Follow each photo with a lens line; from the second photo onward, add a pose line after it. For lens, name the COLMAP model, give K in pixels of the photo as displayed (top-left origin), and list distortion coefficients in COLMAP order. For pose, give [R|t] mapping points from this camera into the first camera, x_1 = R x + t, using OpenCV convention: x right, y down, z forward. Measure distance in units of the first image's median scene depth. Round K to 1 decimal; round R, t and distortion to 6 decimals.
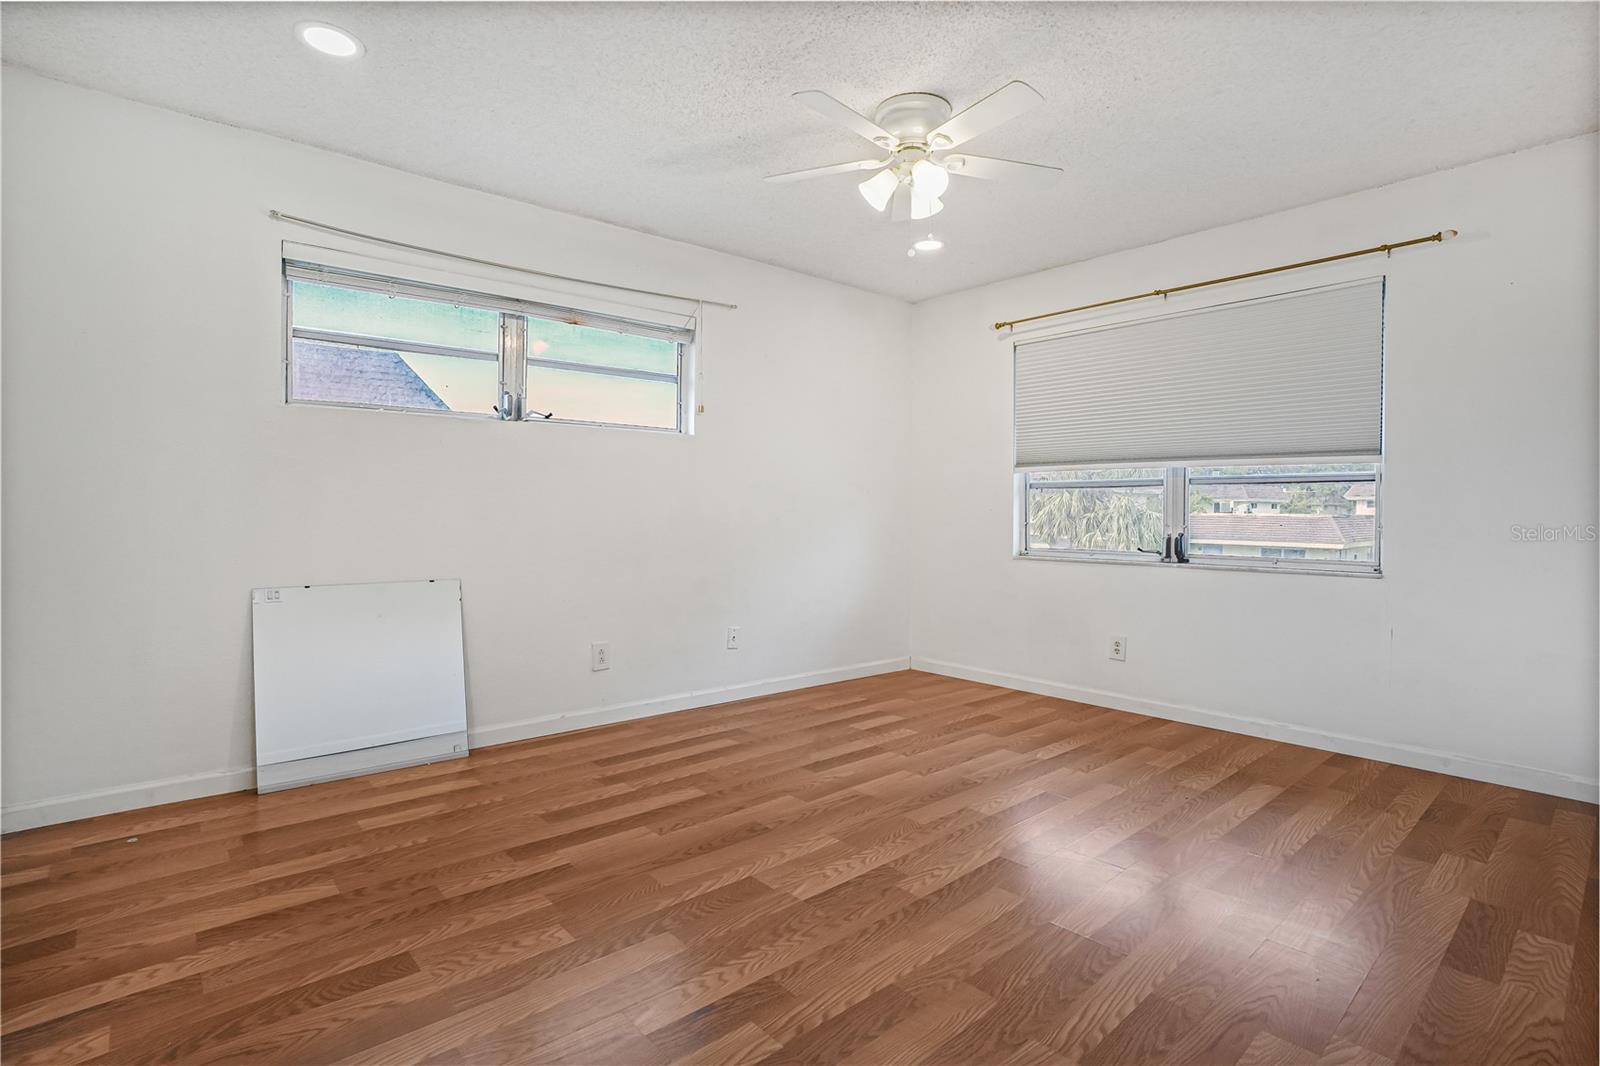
lens RADIAL K [[786.1, 0, 796.5], [0, 786.1, 516.5], [0, 0, 1]] dist [-0.002469, 0.000535]
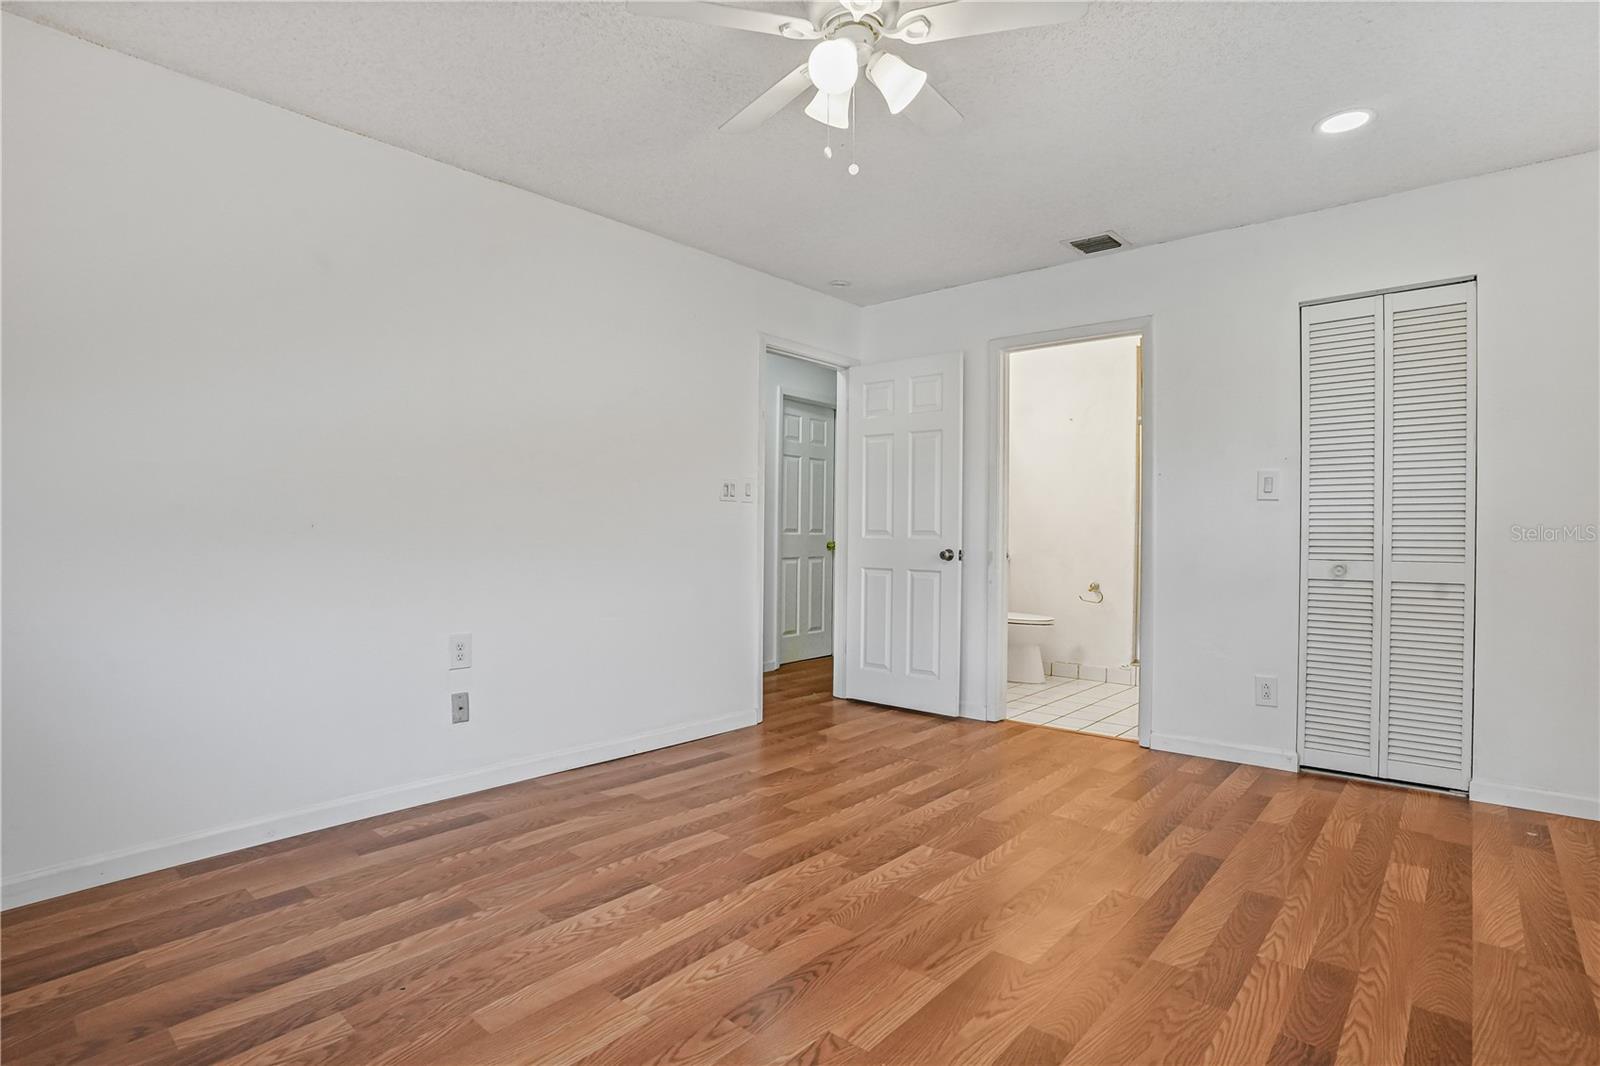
lens RADIAL K [[786.1, 0, 796.5], [0, 786.1, 516.5], [0, 0, 1]] dist [-0.002469, 0.000535]
pose [[-0.991417, -0.015072, -0.129865, 0.337285], [-0.013674, 0.999839, -0.011654, -0.008421], [0.130020, -0.009779, -0.991463, 2.004590]]
